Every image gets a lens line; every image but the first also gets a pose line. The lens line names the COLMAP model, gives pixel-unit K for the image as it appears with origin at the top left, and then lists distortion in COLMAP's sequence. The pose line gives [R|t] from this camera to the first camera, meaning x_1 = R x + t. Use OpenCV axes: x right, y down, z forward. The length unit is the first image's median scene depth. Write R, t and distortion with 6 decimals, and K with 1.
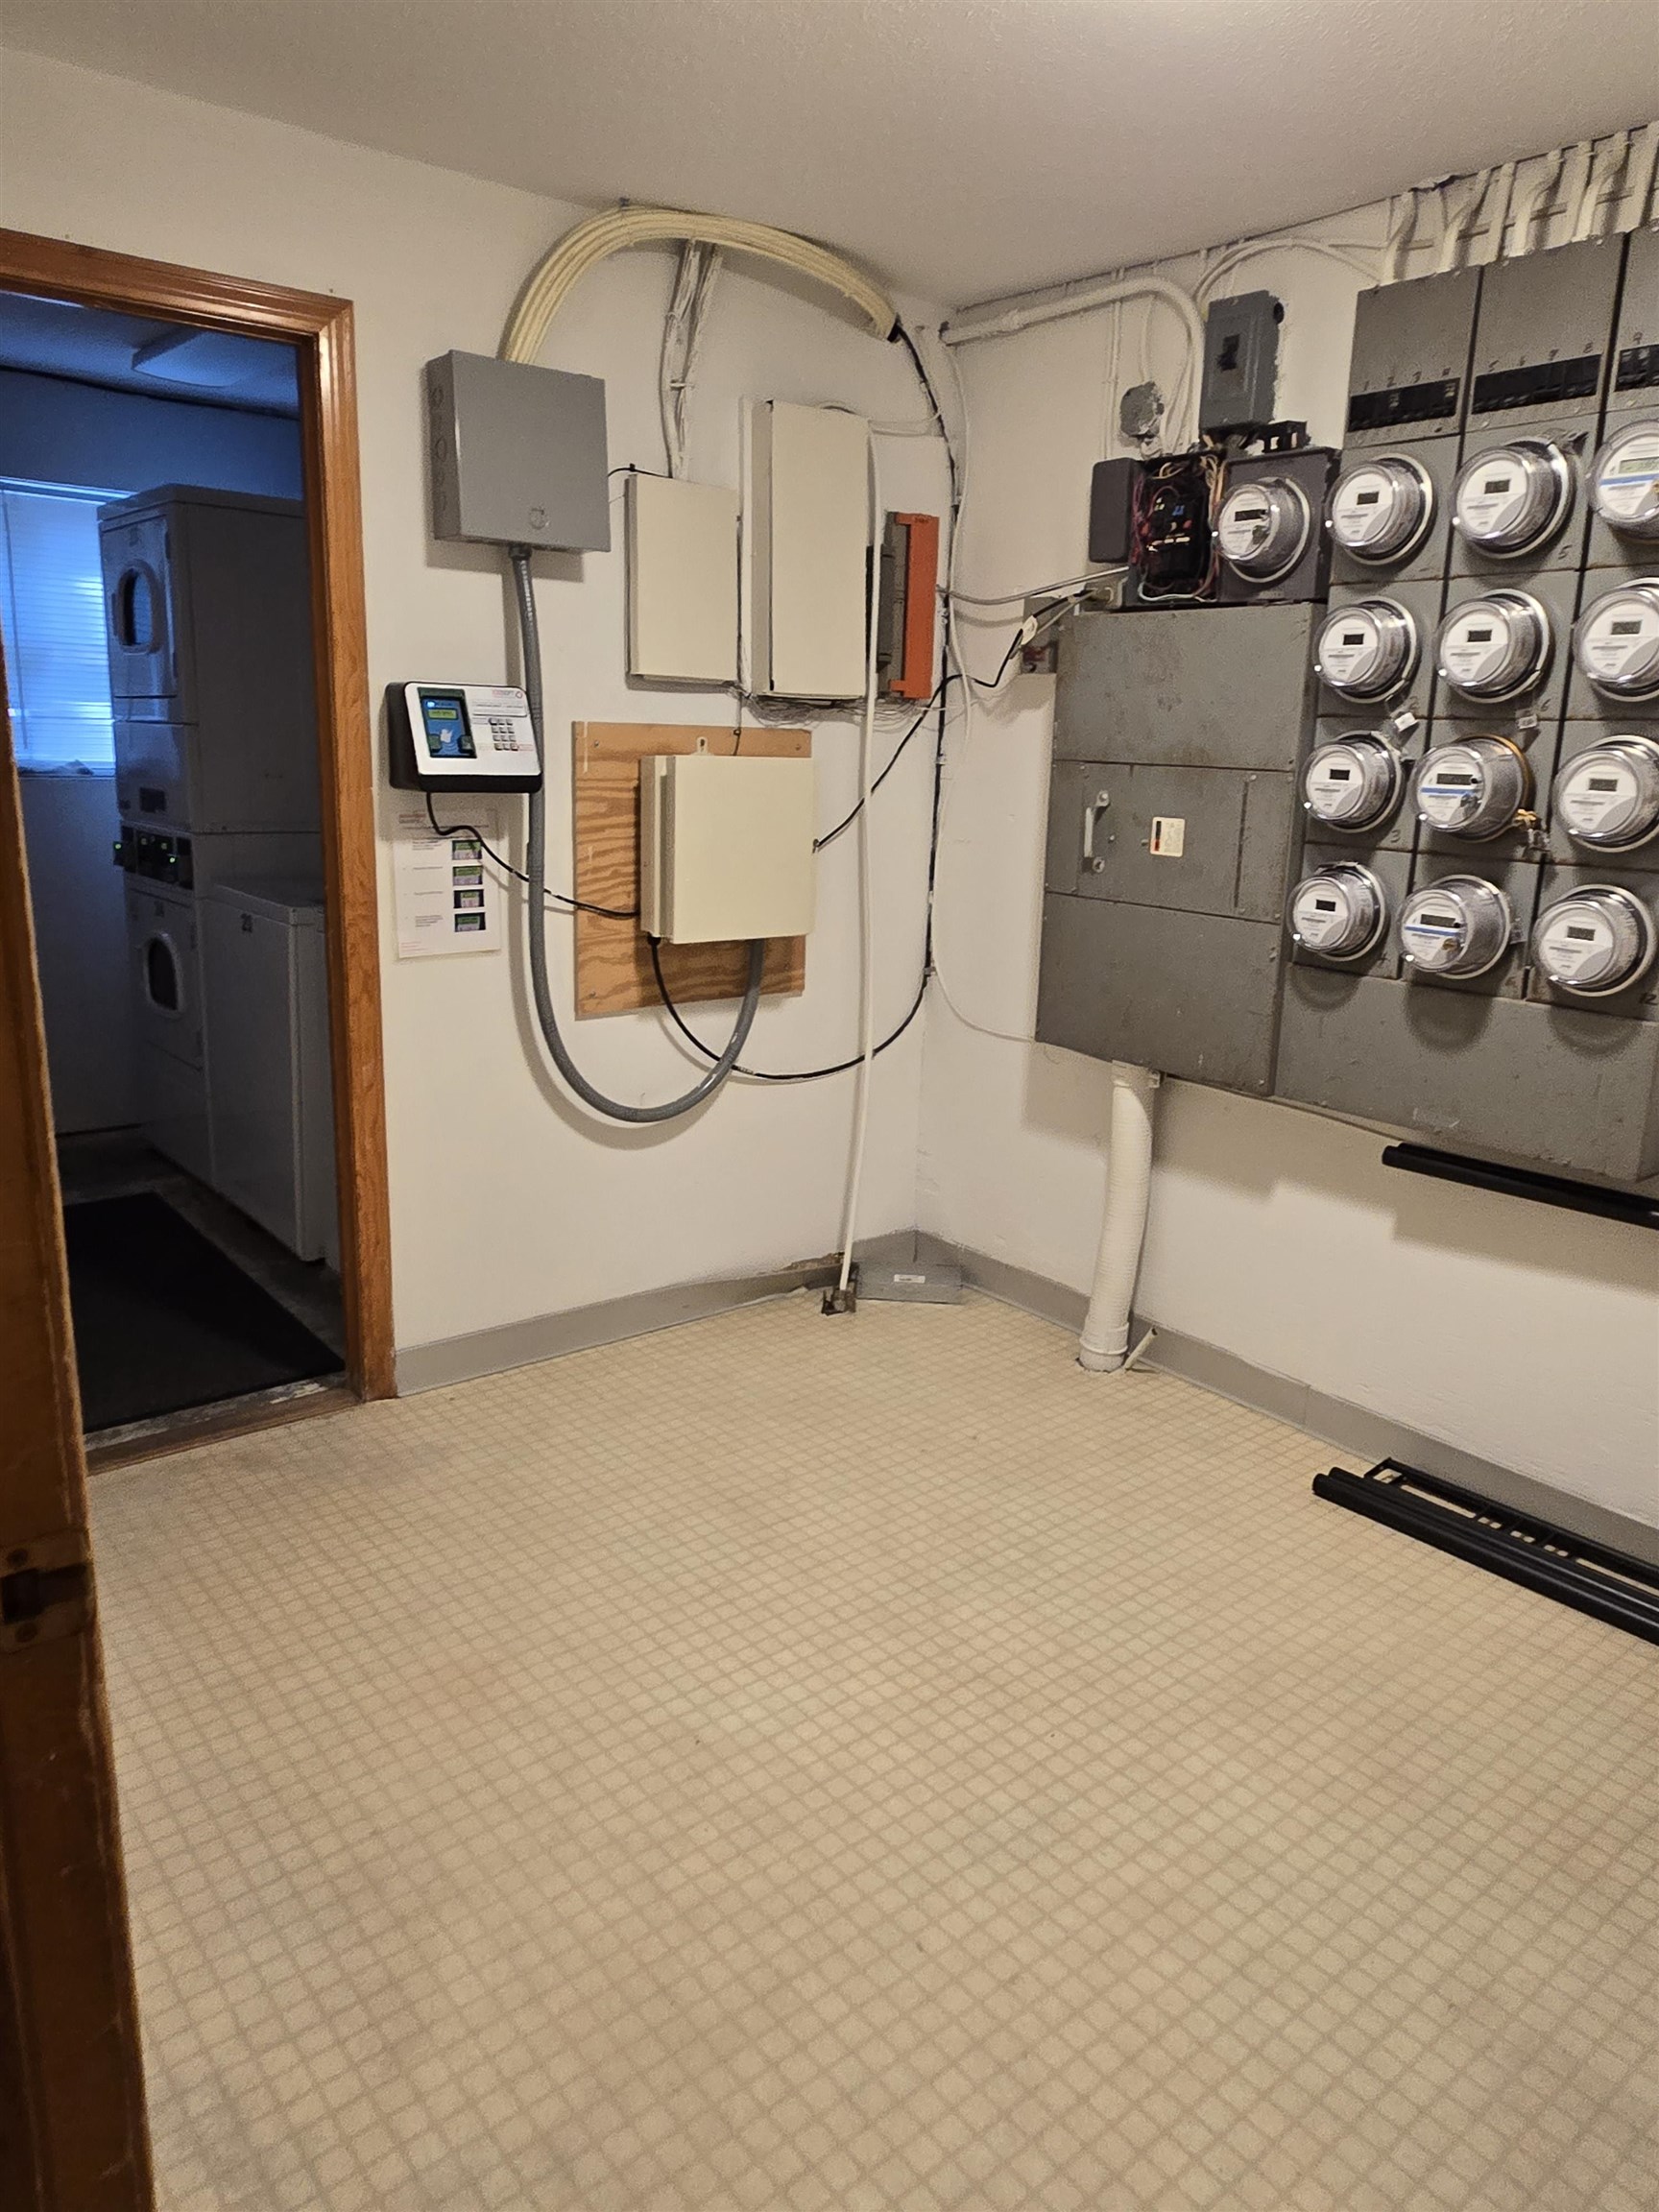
lens RADIAL K [[1497.6, 0, 825.1], [0, 1497.6, 1099.1], [0, 0, 1]] dist [0.004206, 0.000625]
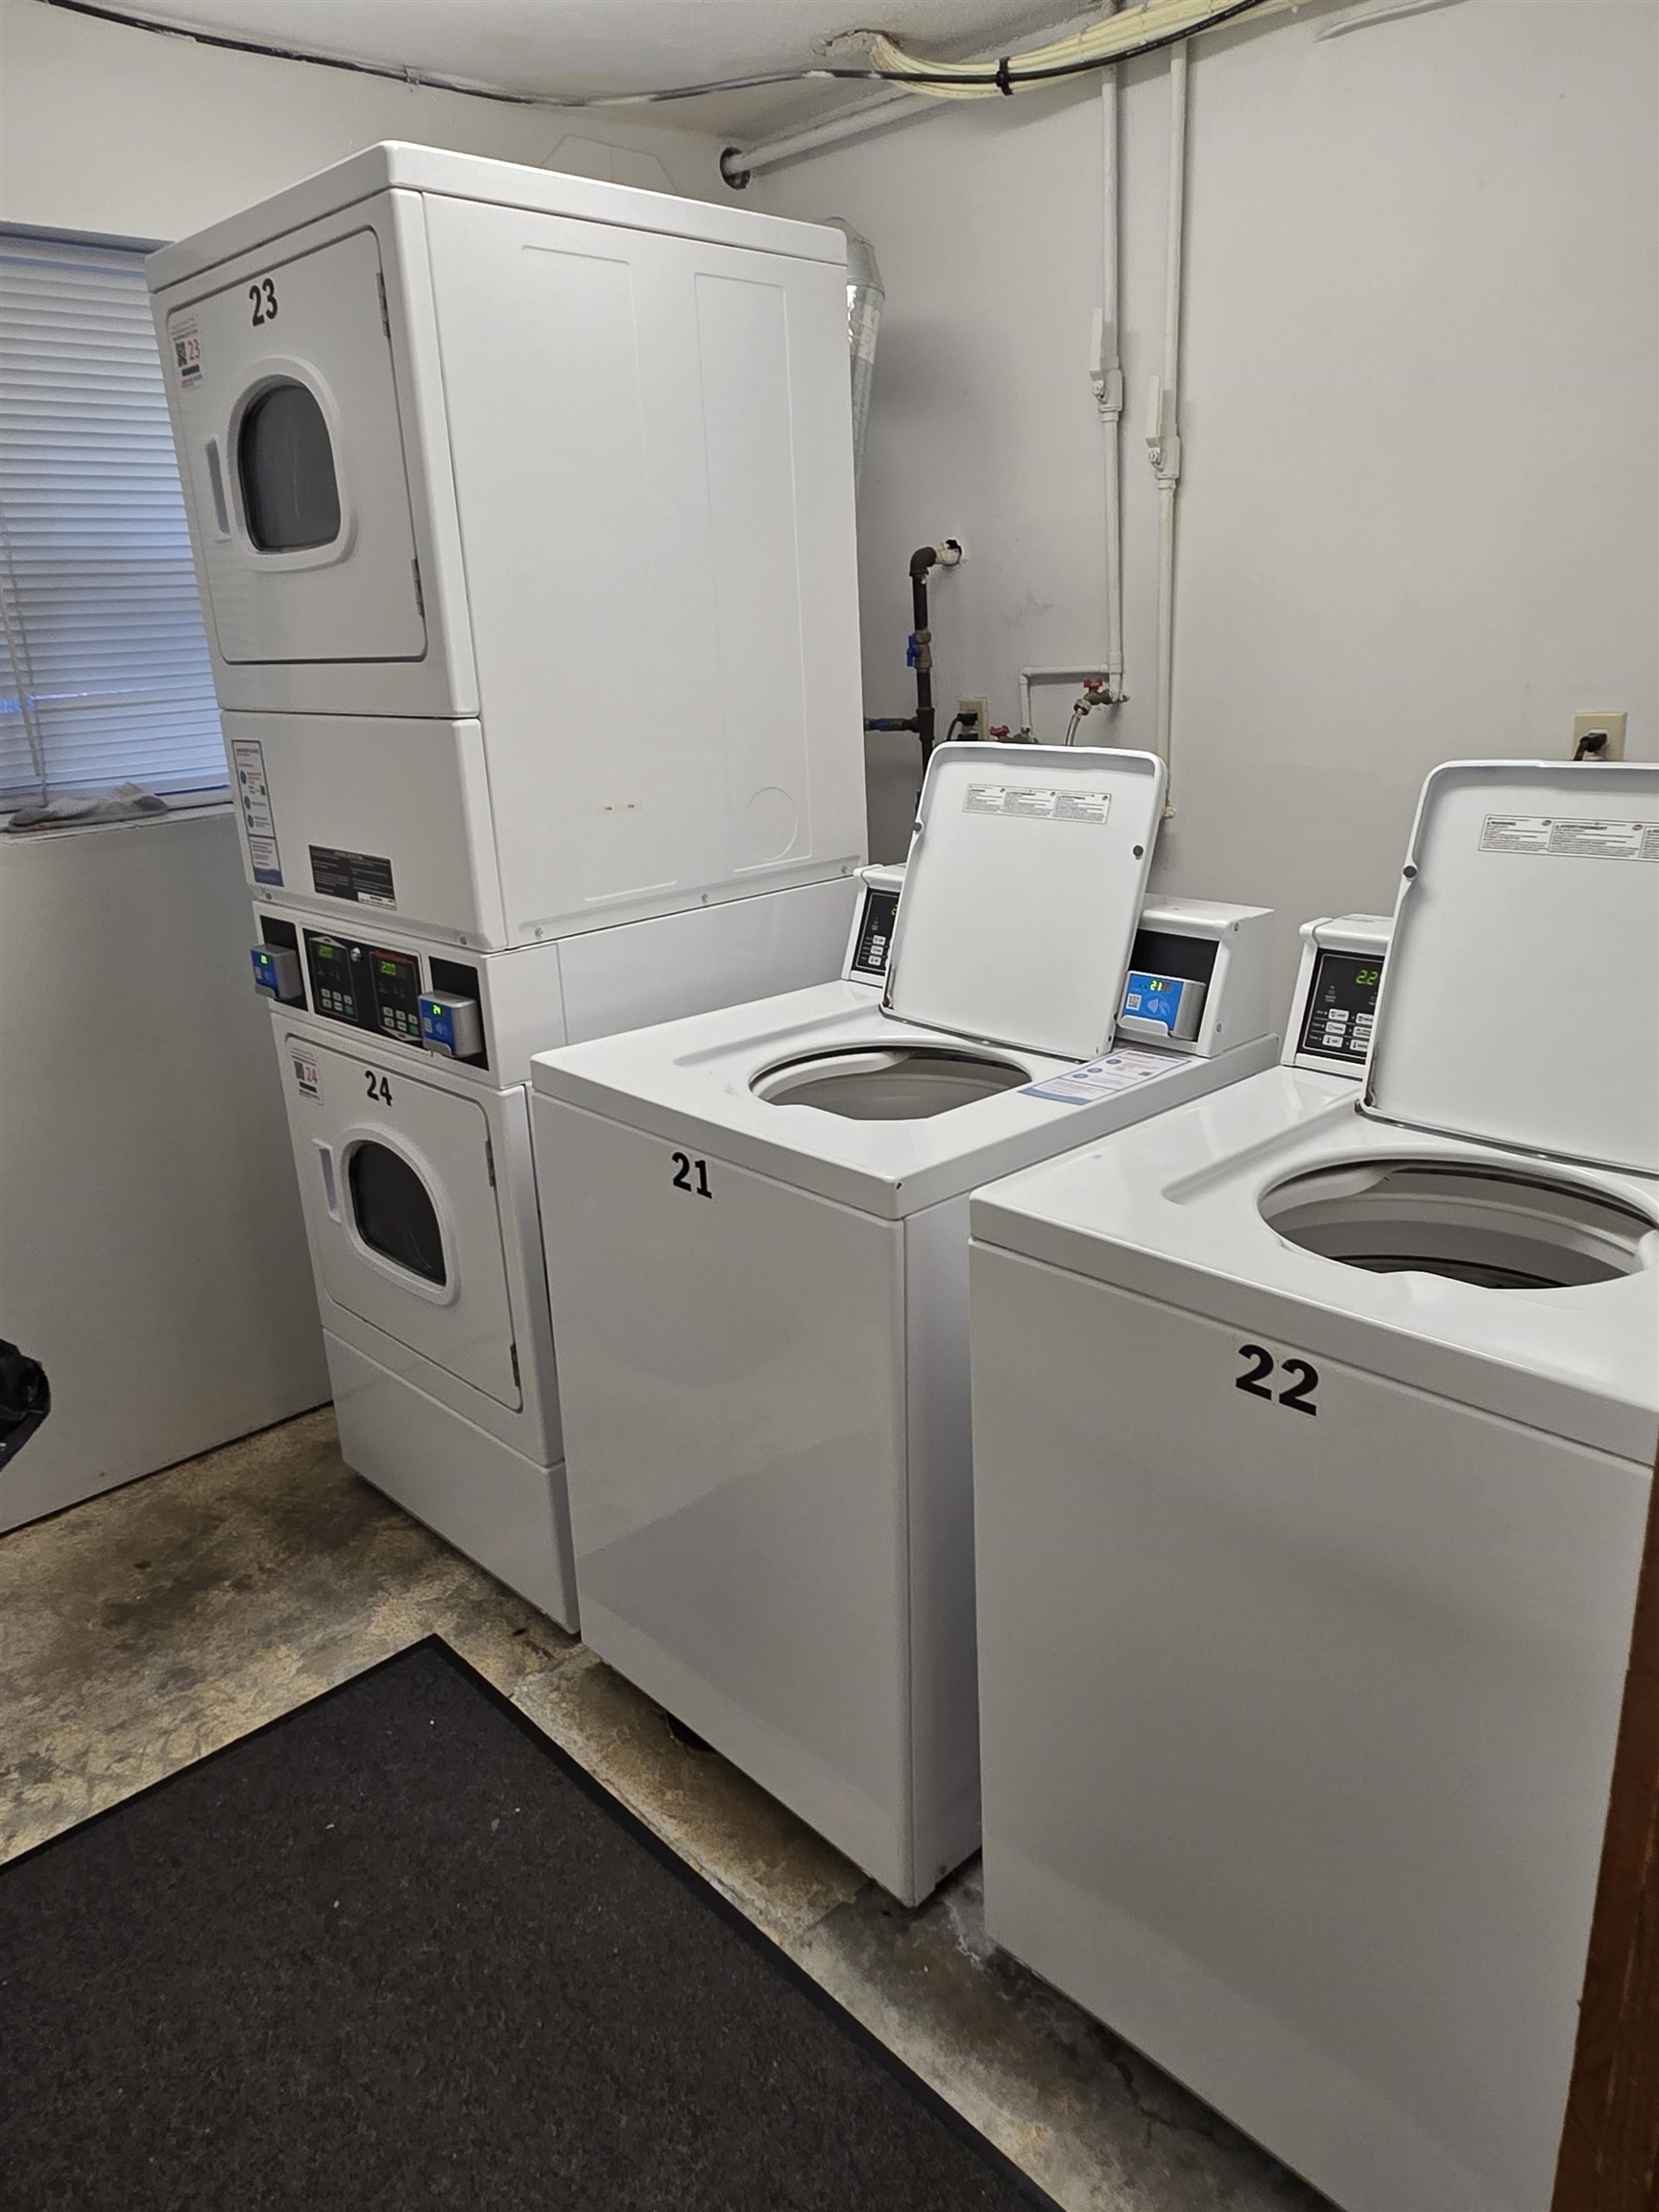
lens RADIAL K [[1497.6, 0, 825.1], [0, 1497.6, 1099.1], [0, 0, 1]] dist [0.004206, 0.000625]
pose [[0.993658, -0.099496, 0.052385, -0.339887], [0.094756, 0.991755, 0.086280, -0.160119], [-0.060537, -0.080769, 0.994893, 0.520071]]
